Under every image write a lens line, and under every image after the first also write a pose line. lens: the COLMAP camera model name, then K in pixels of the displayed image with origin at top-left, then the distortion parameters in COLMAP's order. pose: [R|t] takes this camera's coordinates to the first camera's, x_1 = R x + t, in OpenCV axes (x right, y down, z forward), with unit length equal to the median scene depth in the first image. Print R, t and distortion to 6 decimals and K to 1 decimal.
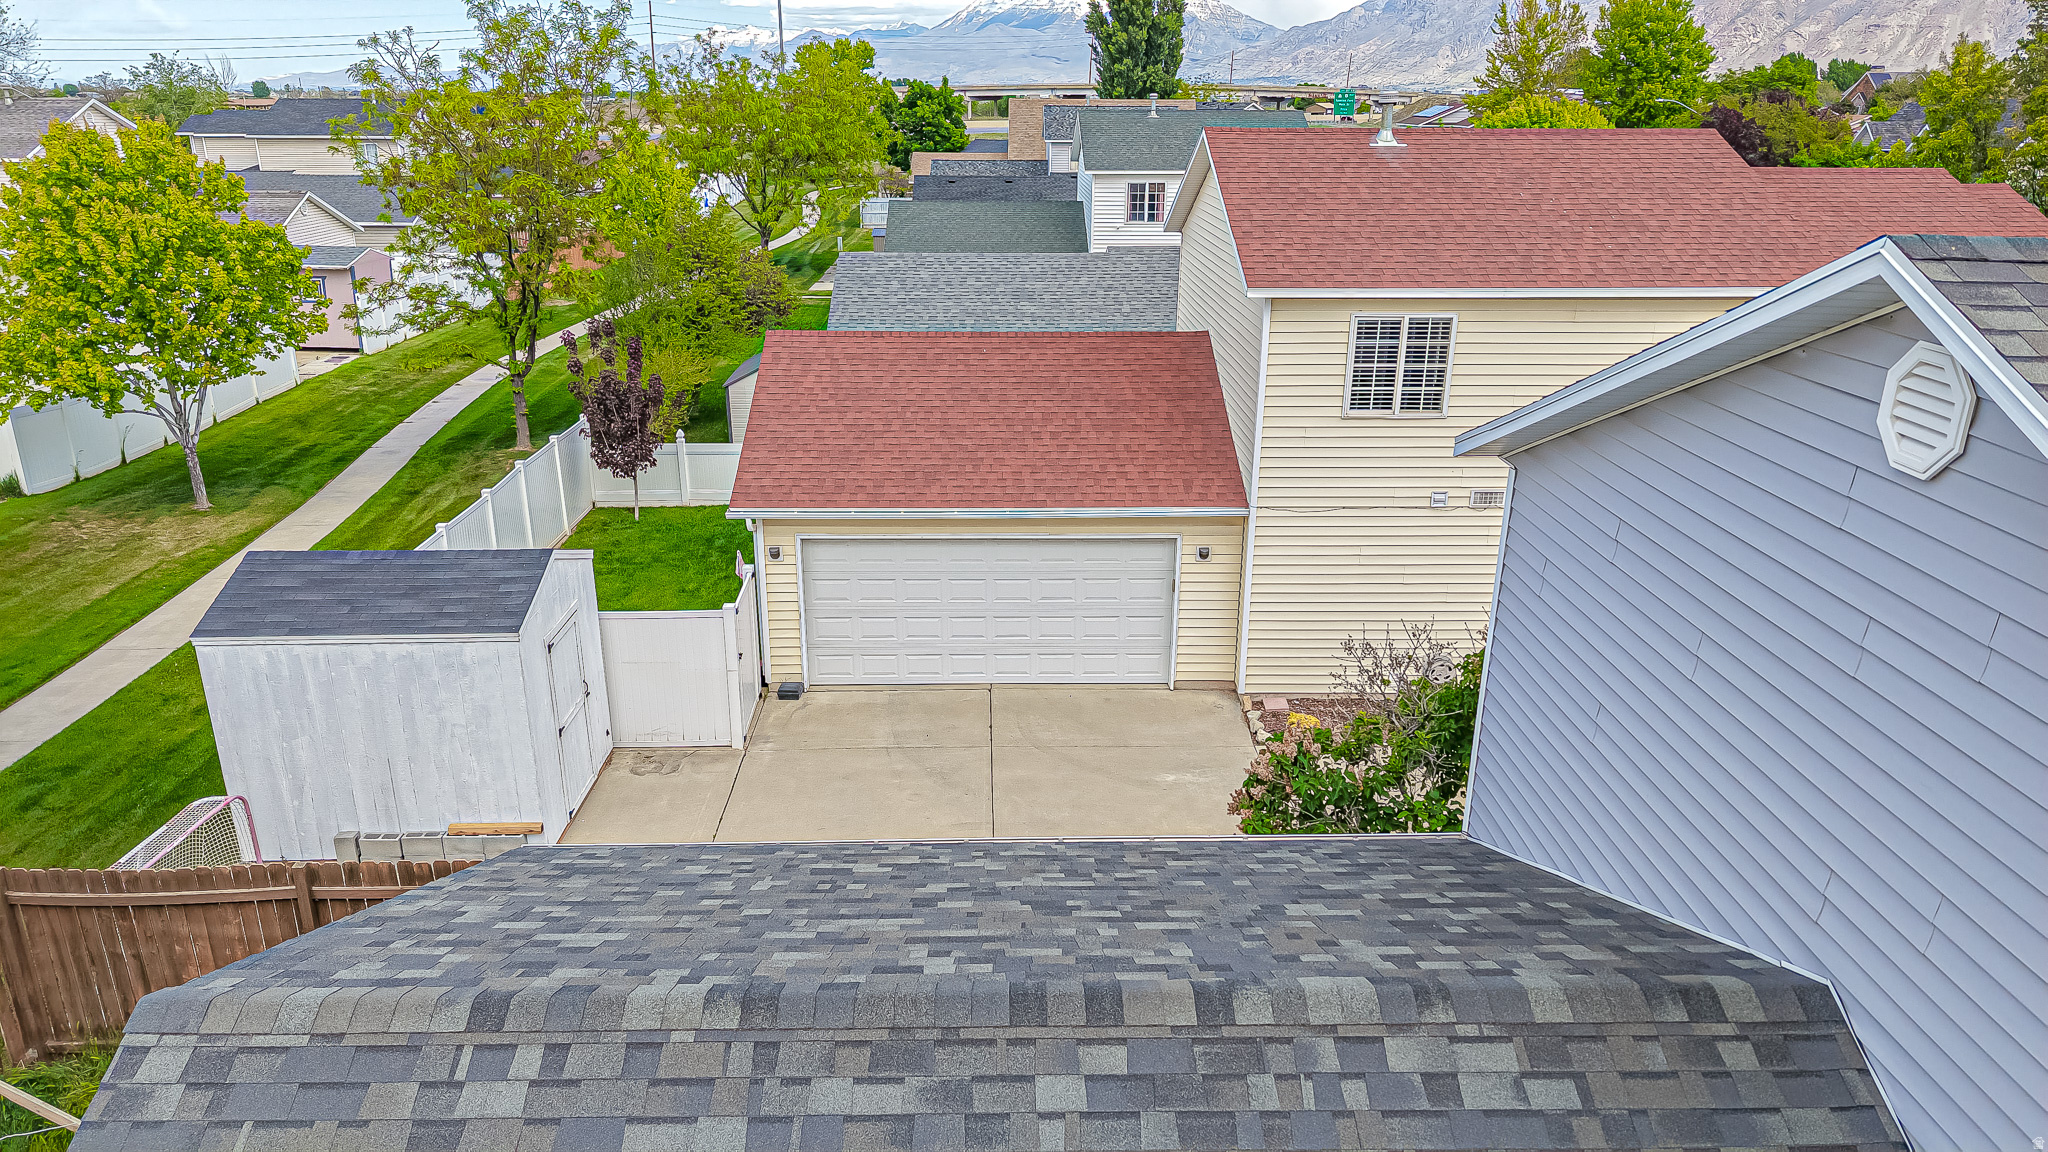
lens RADIAL K [[1370.8, 0, 1026.1], [0, 1370.8, 588.0], [0, 0, 1]] dist [0.058612, -0.050434]
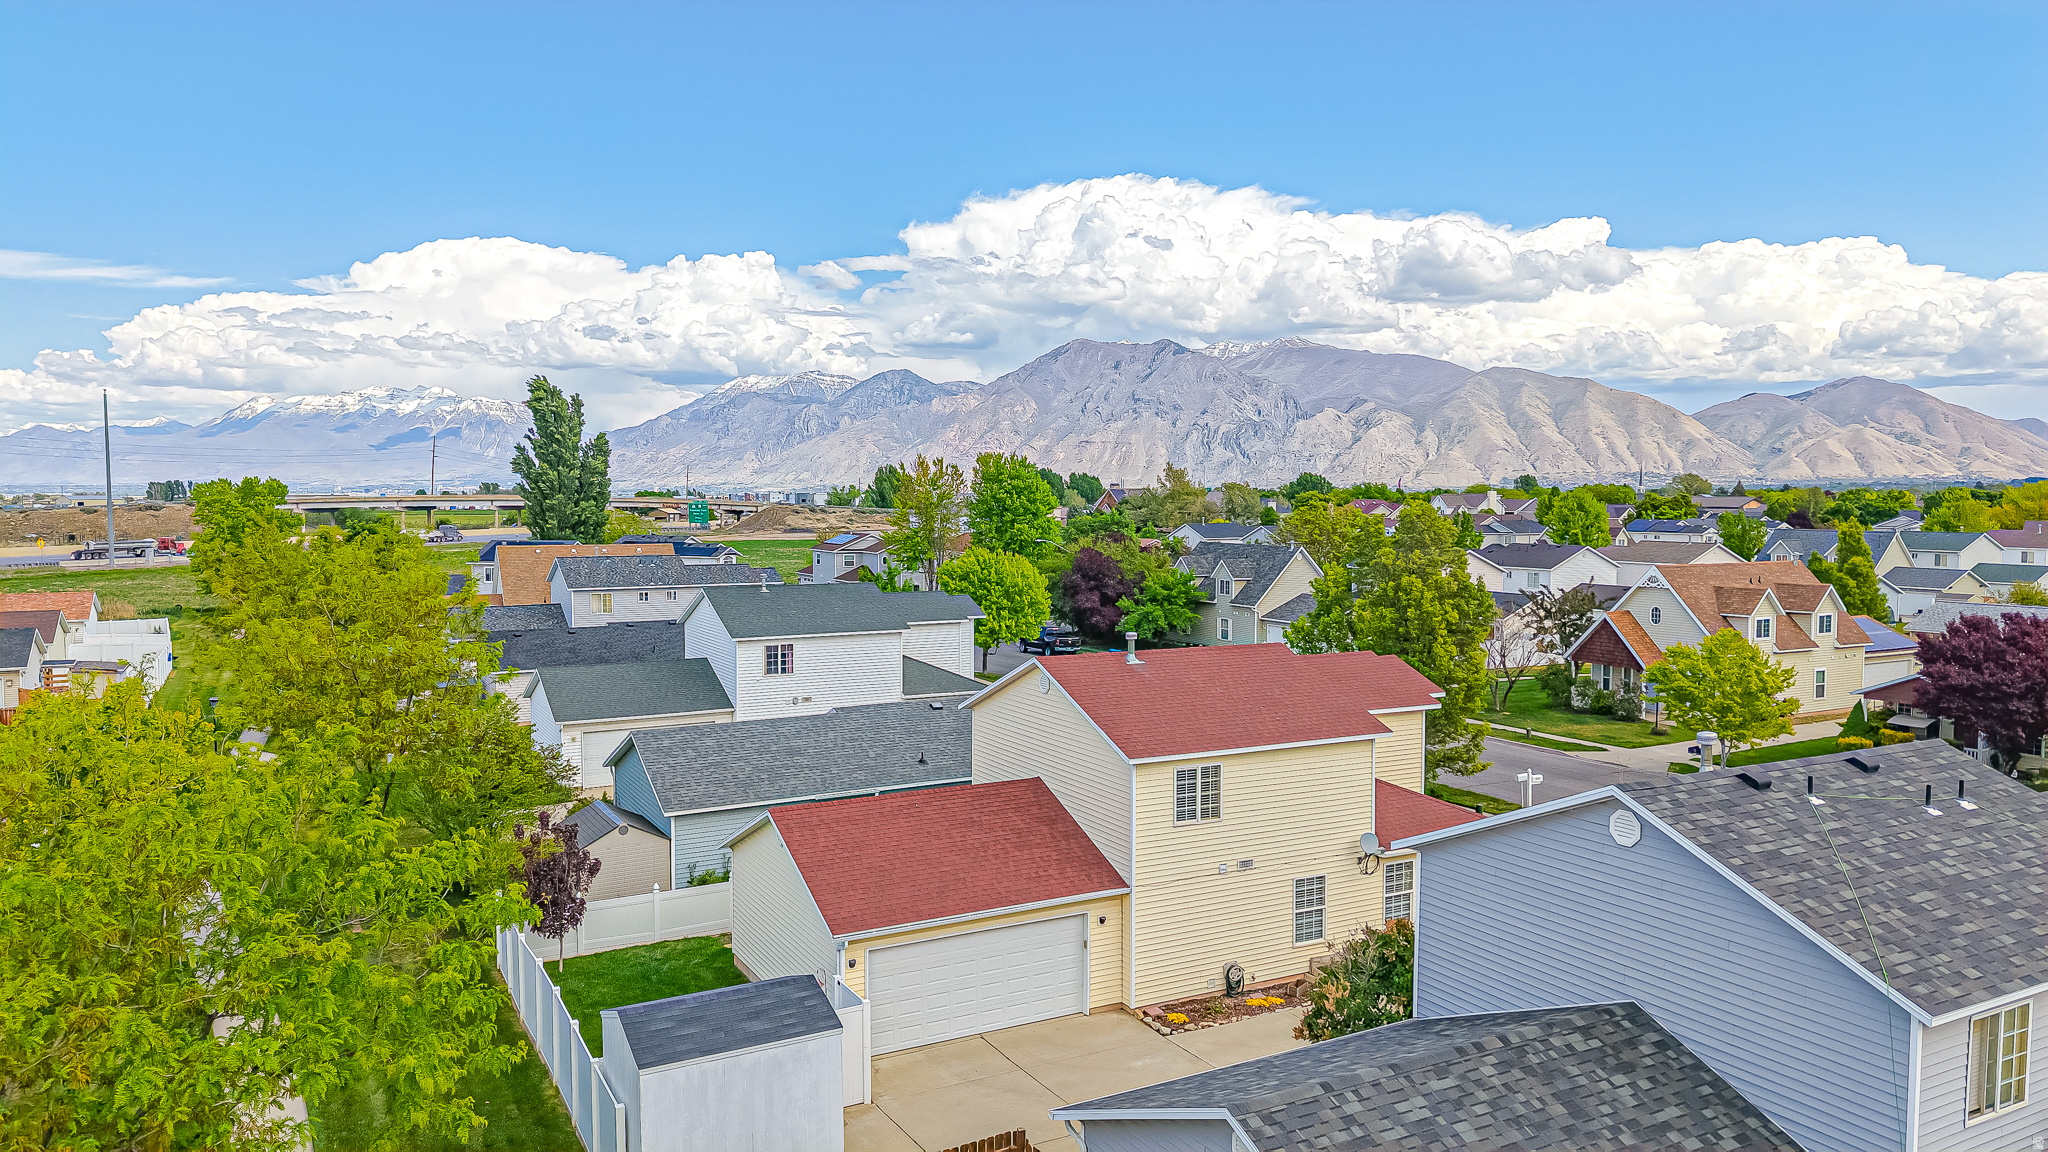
lens RADIAL K [[1371.8, 0, 1031.8], [0, 1371.8, 567.1], [0, 0, 1]] dist [0.054954, -0.064792]
pose [[0.889944, -0.029959, 0.455085, -0.665042], [0.158757, 0.955783, -0.247538, -0.034953], [-0.427546, 0.292542, 0.855350, -0.464405]]
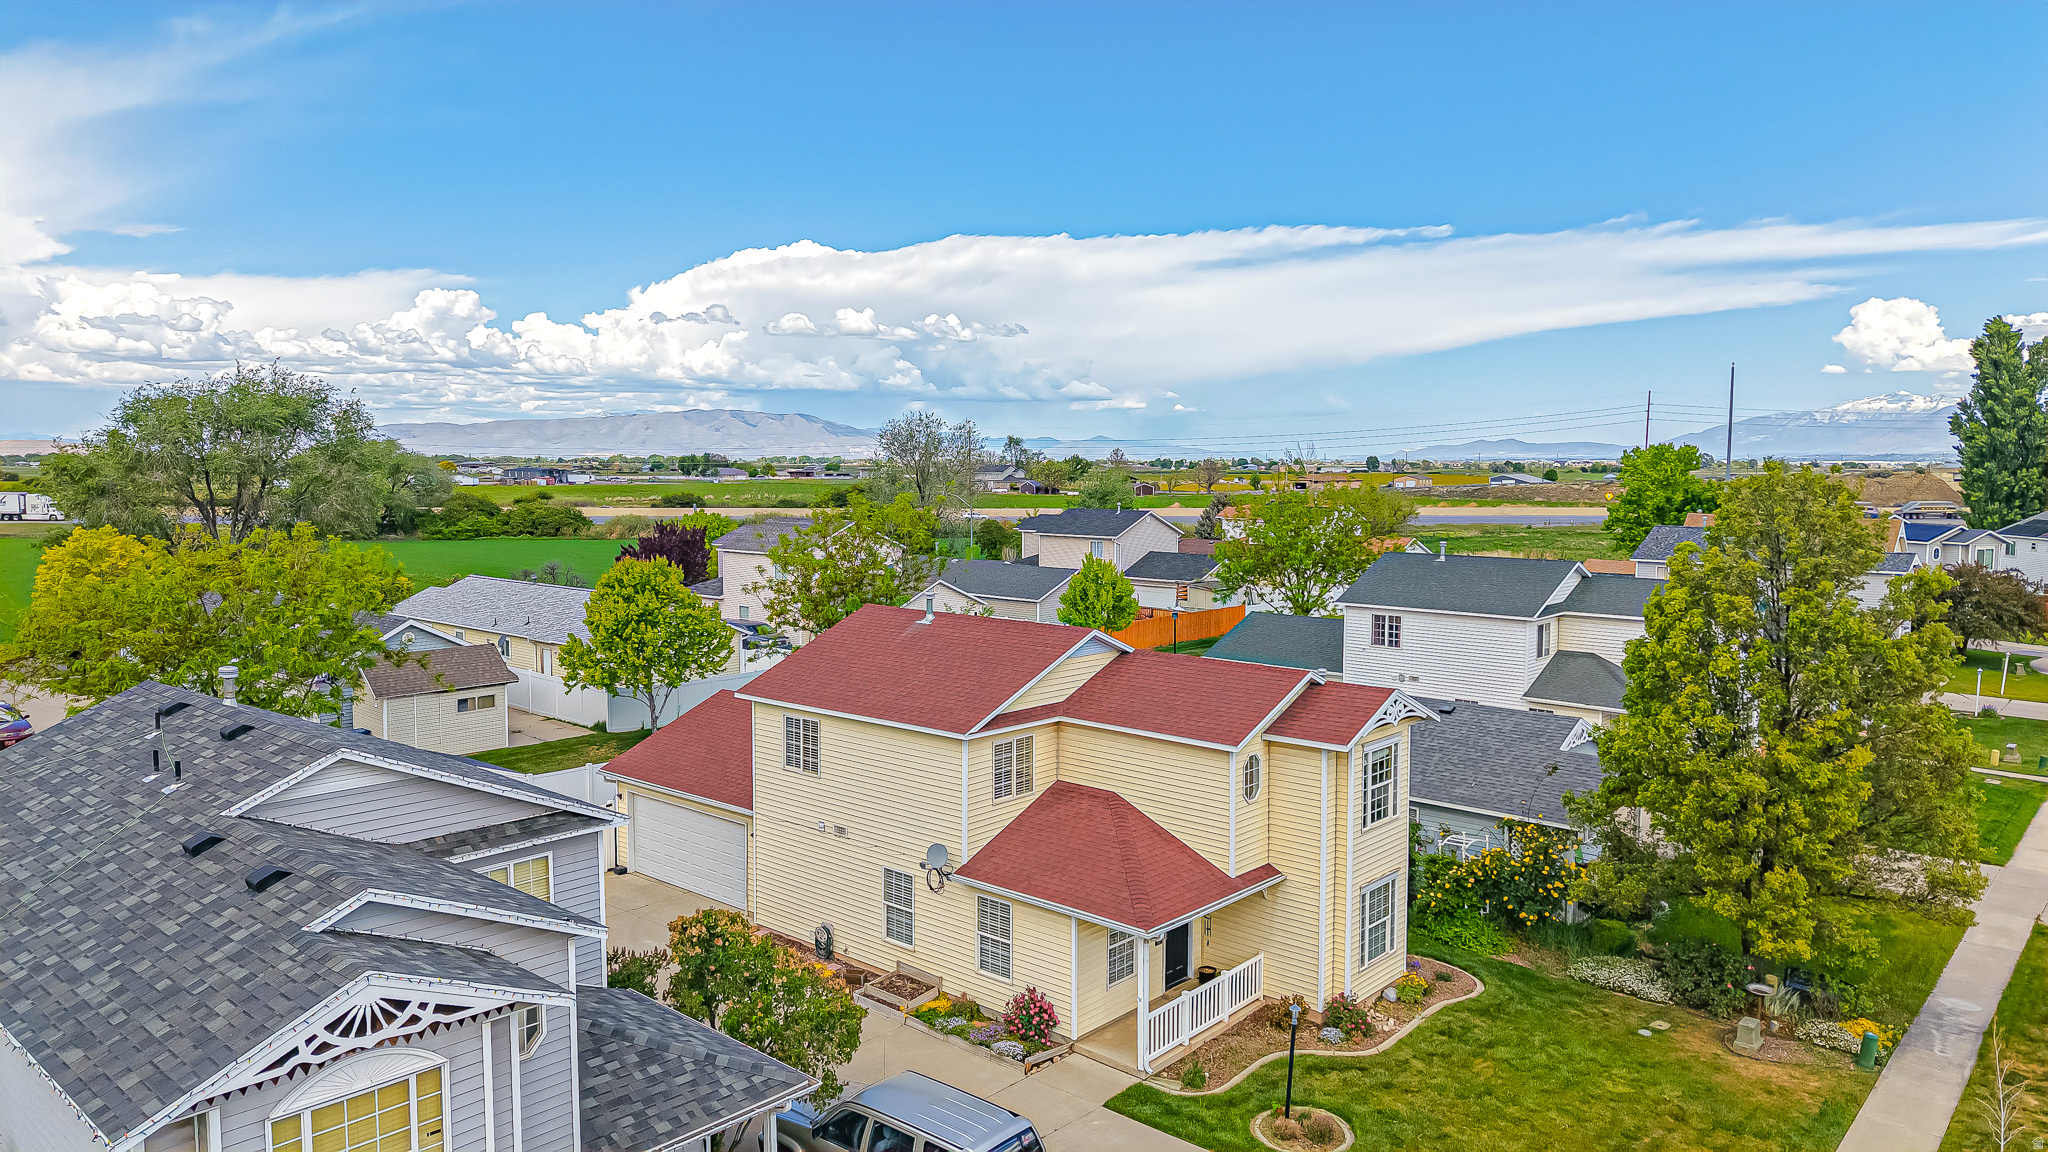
lens RADIAL K [[1373.8, 0, 1024.4], [0, 1373.8, 562.4], [0, 0, 1]] dist [0.035785, -0.050159]
pose [[0.737905, 0.050534, -0.673010, 1.579557], [-0.229743, 0.956446, -0.180079, -0.123998], [0.634598, 0.287501, 0.717376, -0.159210]]
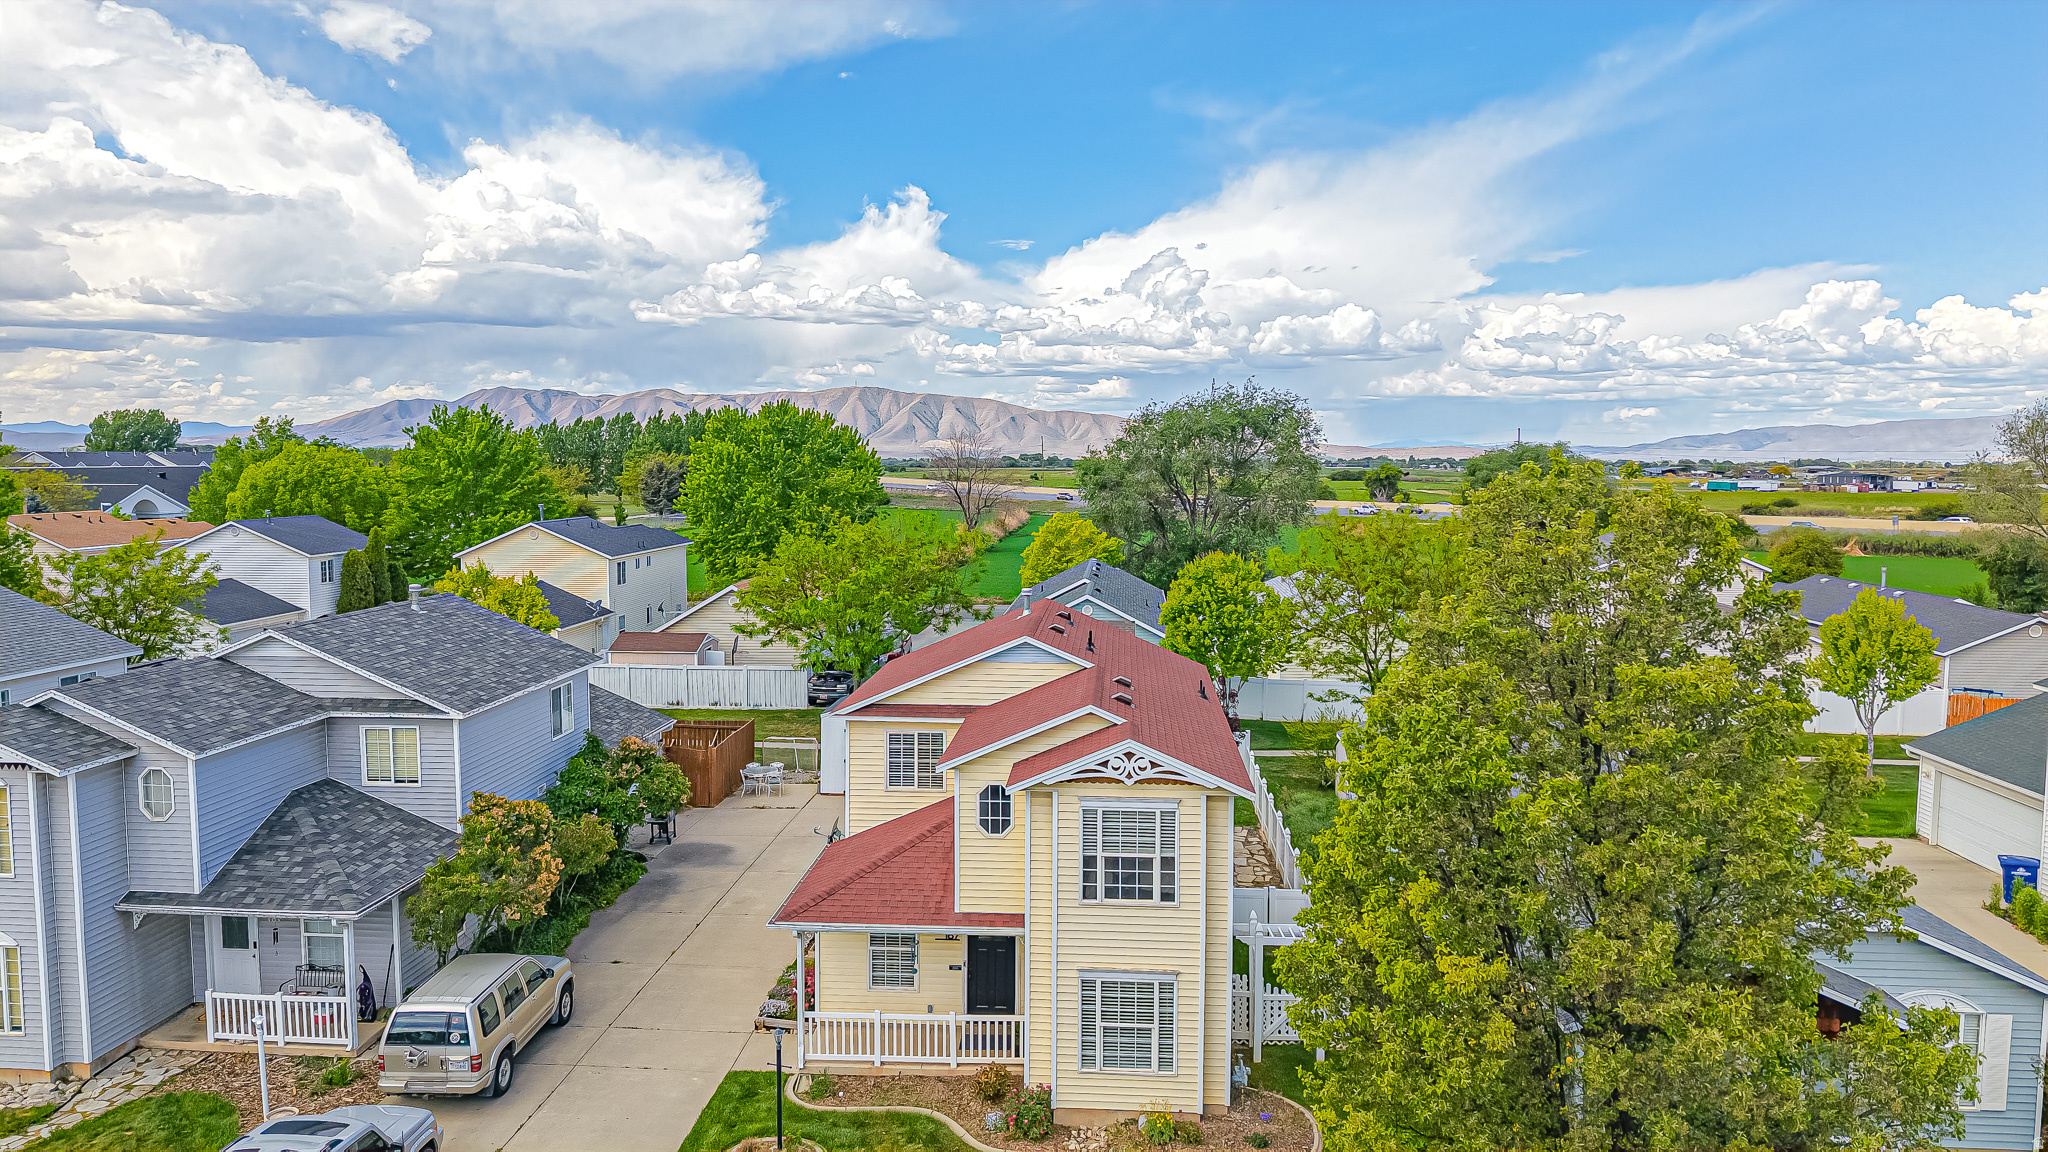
lens RADIAL K [[1371.8, 0, 1031.8], [0, 1371.8, 567.1], [0, 0, 1]] dist [0.054954, -0.064792]
pose [[-0.093509, 0.076072, -0.992708, 2.076559], [-0.342327, 0.933829, 0.103806, -0.599382], [0.934916, 0.349538, -0.061280, 1.167496]]
